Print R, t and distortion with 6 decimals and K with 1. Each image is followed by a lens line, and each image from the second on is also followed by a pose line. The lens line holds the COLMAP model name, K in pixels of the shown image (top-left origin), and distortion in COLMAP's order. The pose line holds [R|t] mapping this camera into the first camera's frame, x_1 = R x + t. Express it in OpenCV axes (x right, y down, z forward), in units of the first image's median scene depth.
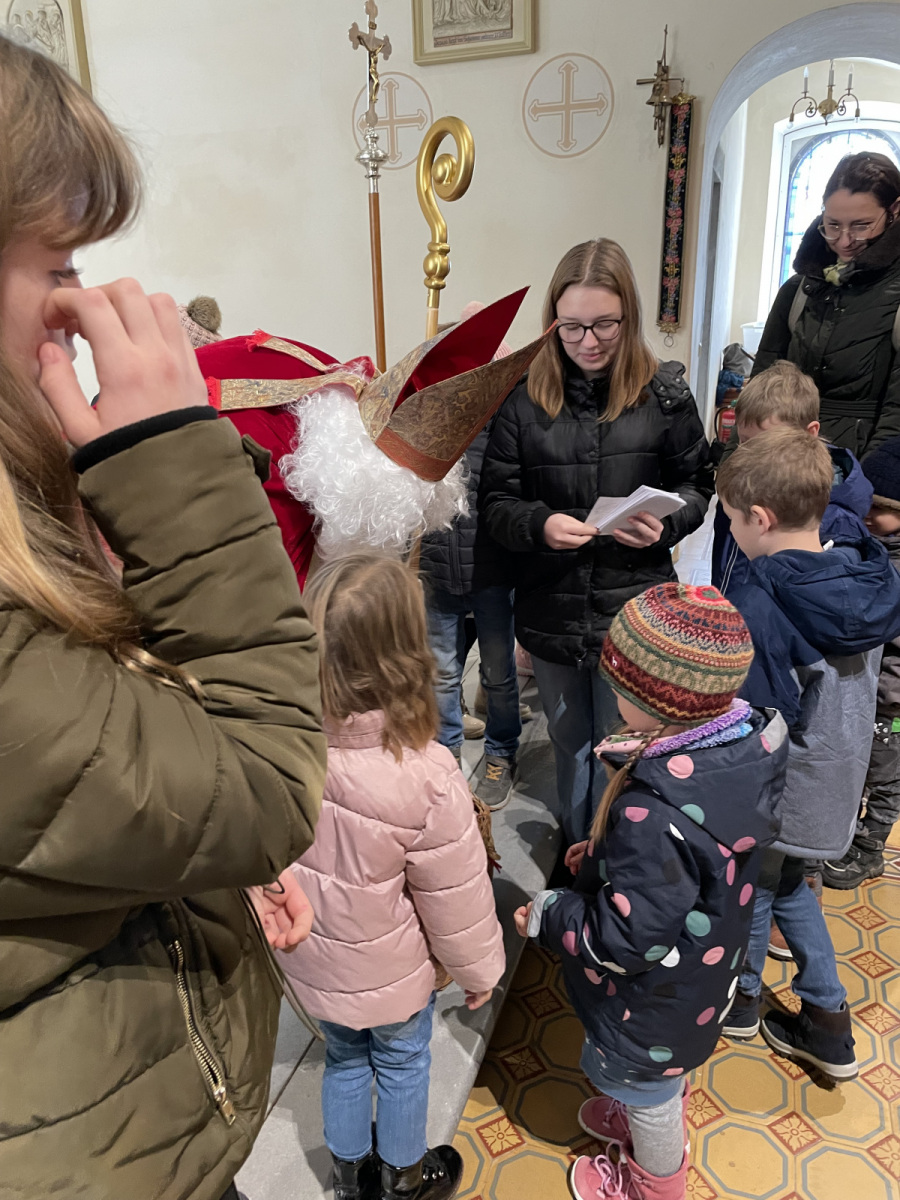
lens RADIAL K [[908.4, 0, 448.0], [0, 908.4, 581.7], [0, 0, 1]] dist [0.079059, -0.097063]
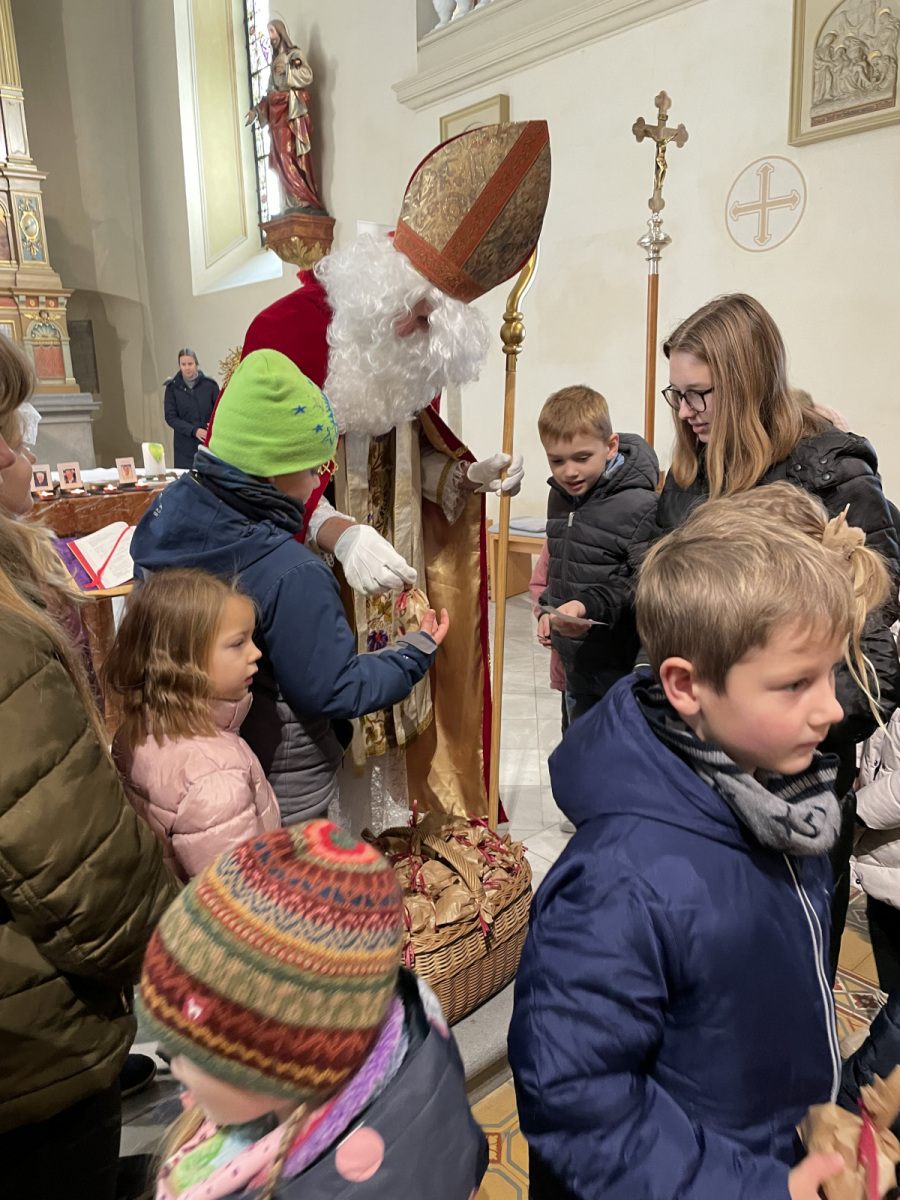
lens RADIAL K [[913.1, 0, 437.5], [0, 913.1, 596.3], [0, 0, 1]] dist [0.085102, -0.118704]
pose [[0.856862, 0.112310, -0.503164, 0.209349], [-0.154478, 0.987071, -0.042747, 0.008027], [0.491858, 0.114356, 0.863133, 0.029678]]
